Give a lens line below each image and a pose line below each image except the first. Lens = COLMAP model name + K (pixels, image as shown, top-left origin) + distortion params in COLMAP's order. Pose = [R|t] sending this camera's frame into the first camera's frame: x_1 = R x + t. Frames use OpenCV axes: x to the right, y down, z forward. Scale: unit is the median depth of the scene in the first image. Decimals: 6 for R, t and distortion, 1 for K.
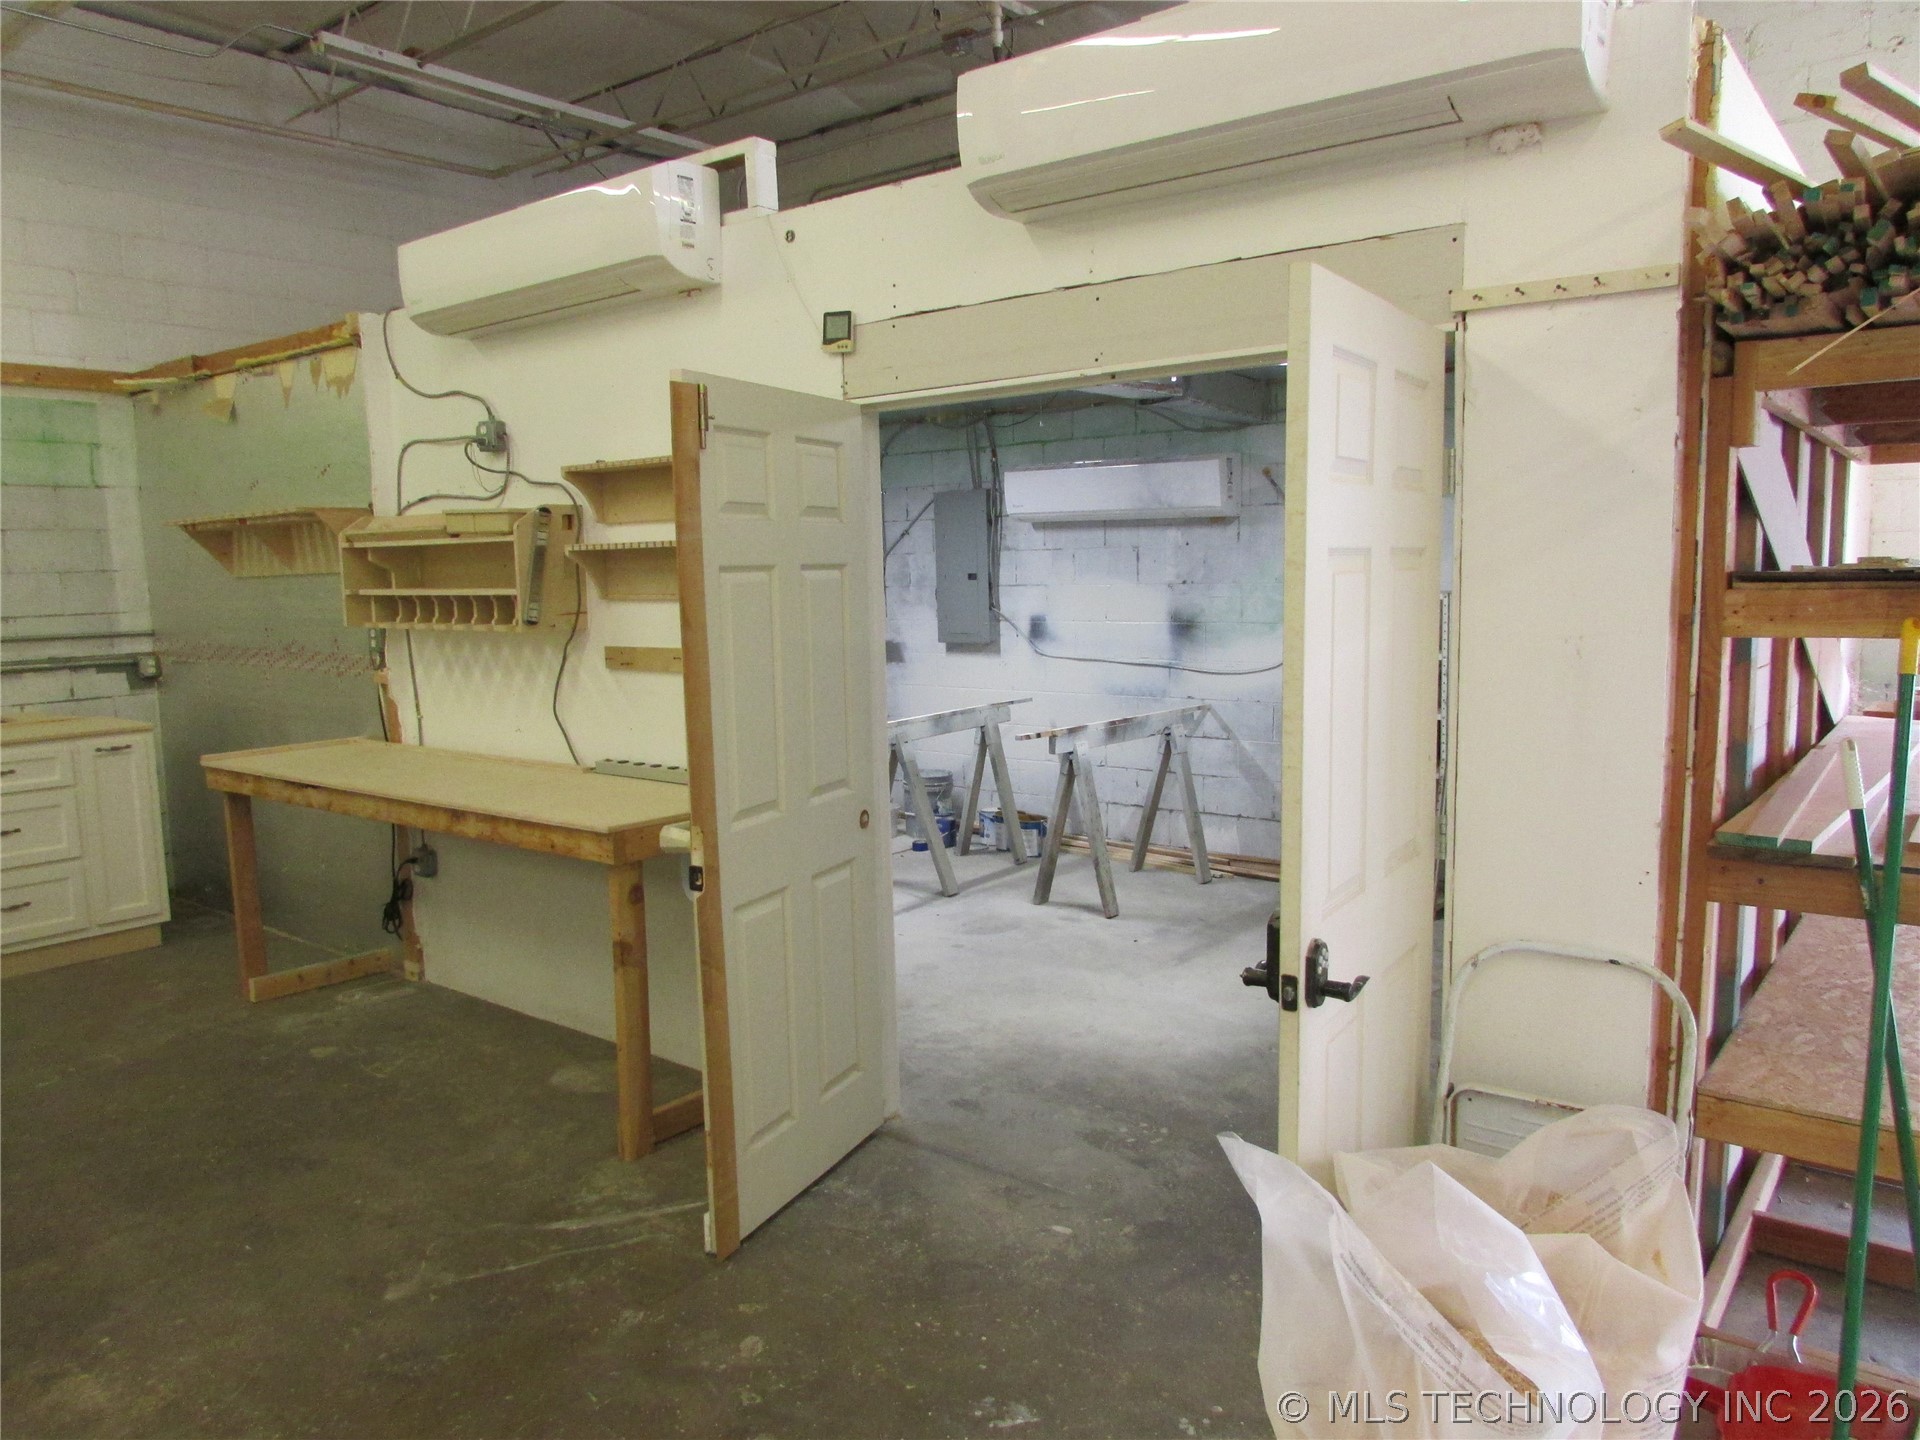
lens RADIAL K [[1367.4, 0, 954.0], [0, 1367.4, 728.1], [0, 0, 1]] dist [-0.030718, 0.008293]
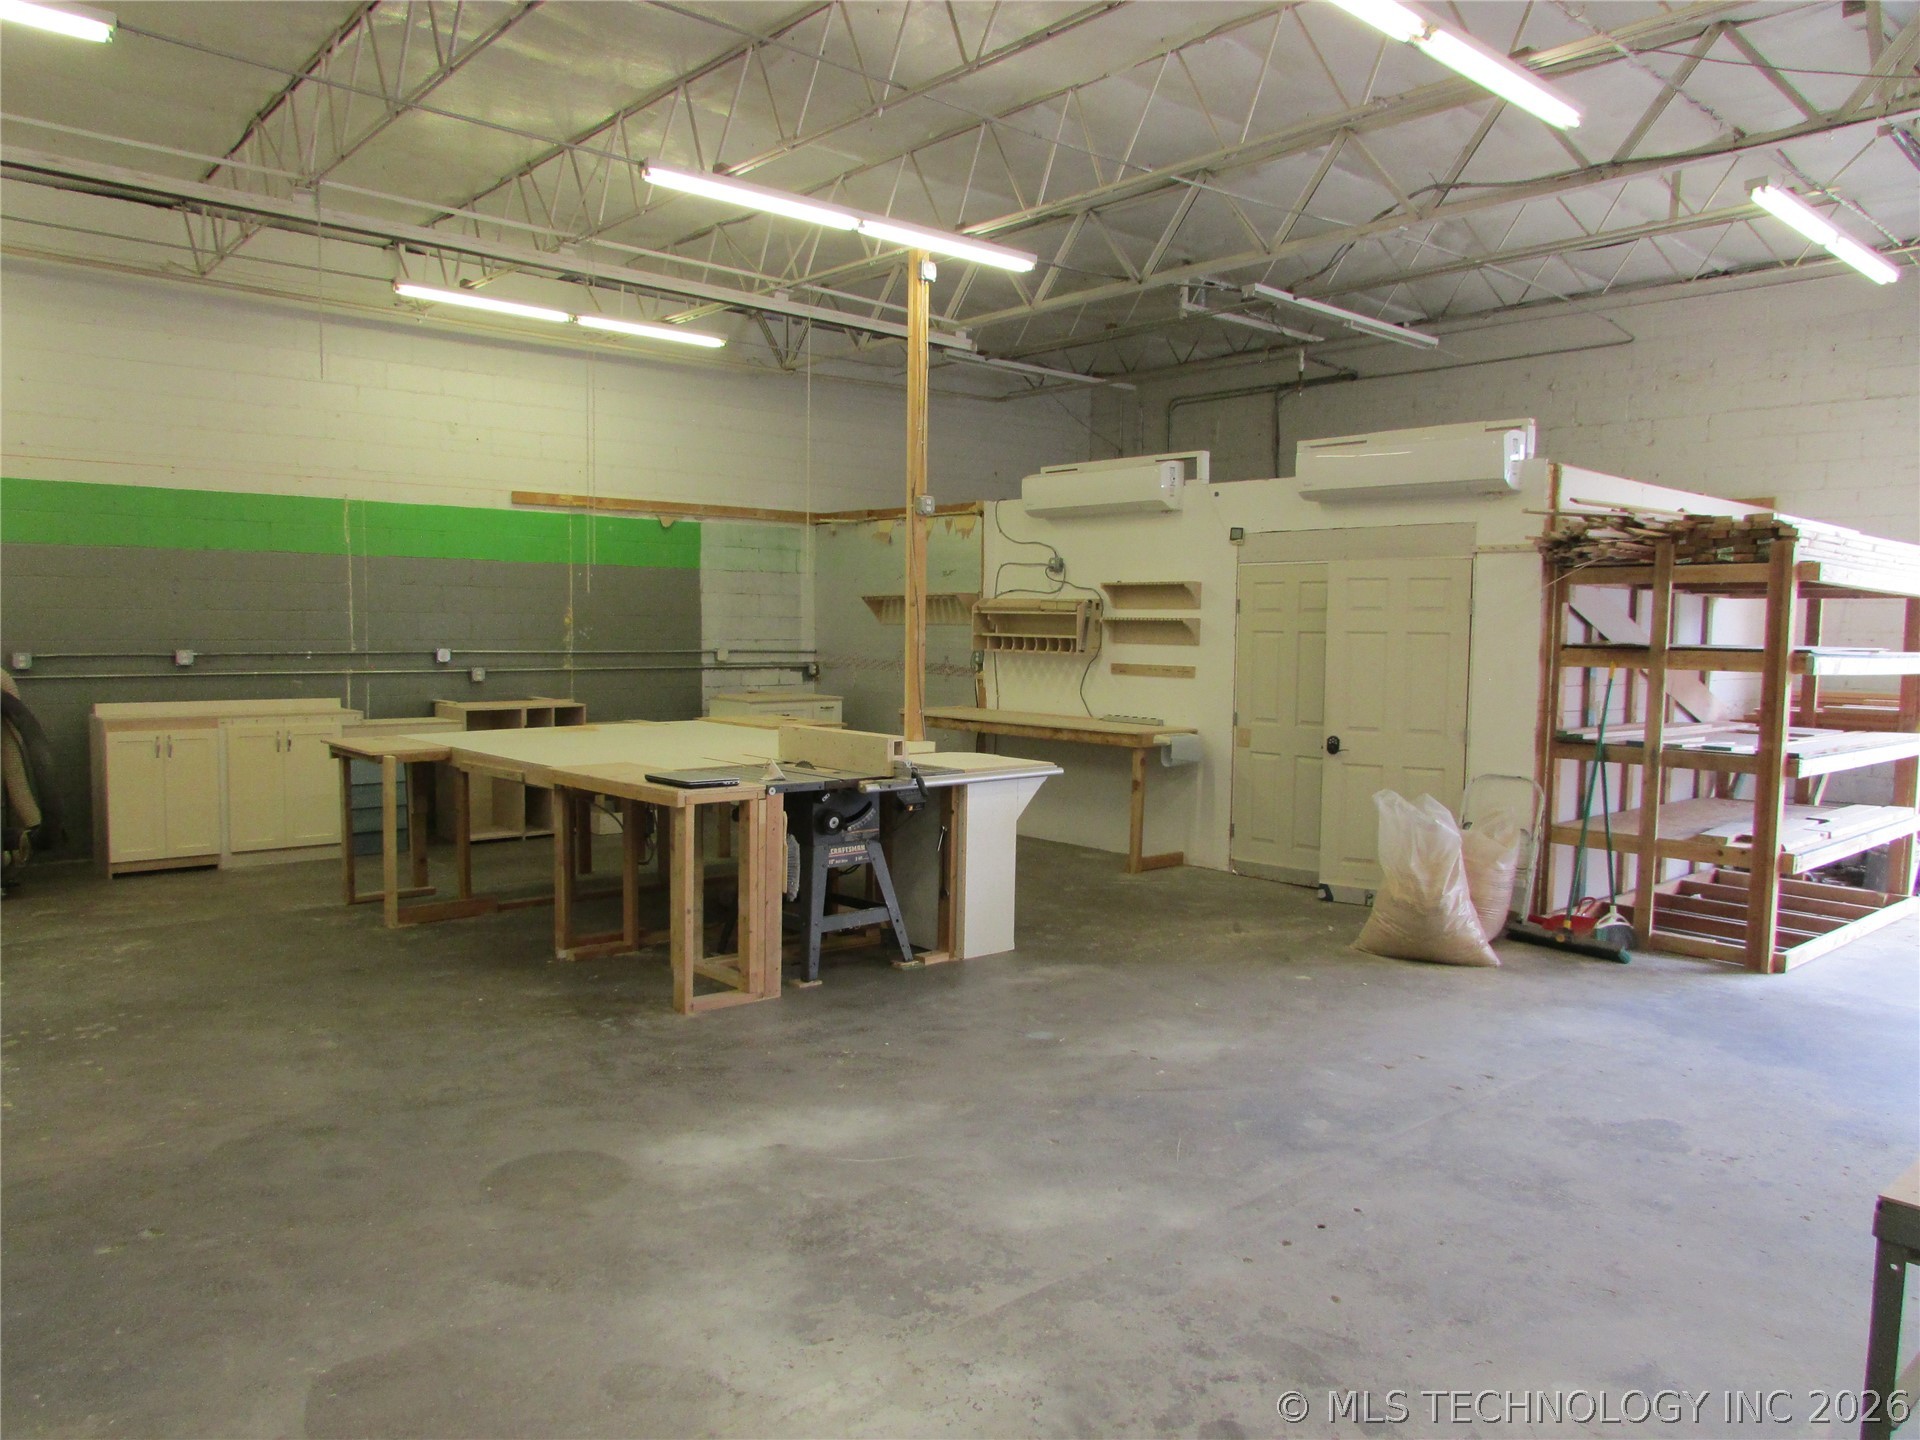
lens RADIAL K [[1367.4, 0, 954.0], [0, 1367.4, 728.1], [0, 0, 1]] dist [-0.030718, 0.008293]
pose [[0.984528, 0.047025, -0.168802, -0.124261], [-0.054069, 0.997837, -0.037376, 0.137717], [0.166679, 0.045925, 0.984941, -1.182574]]
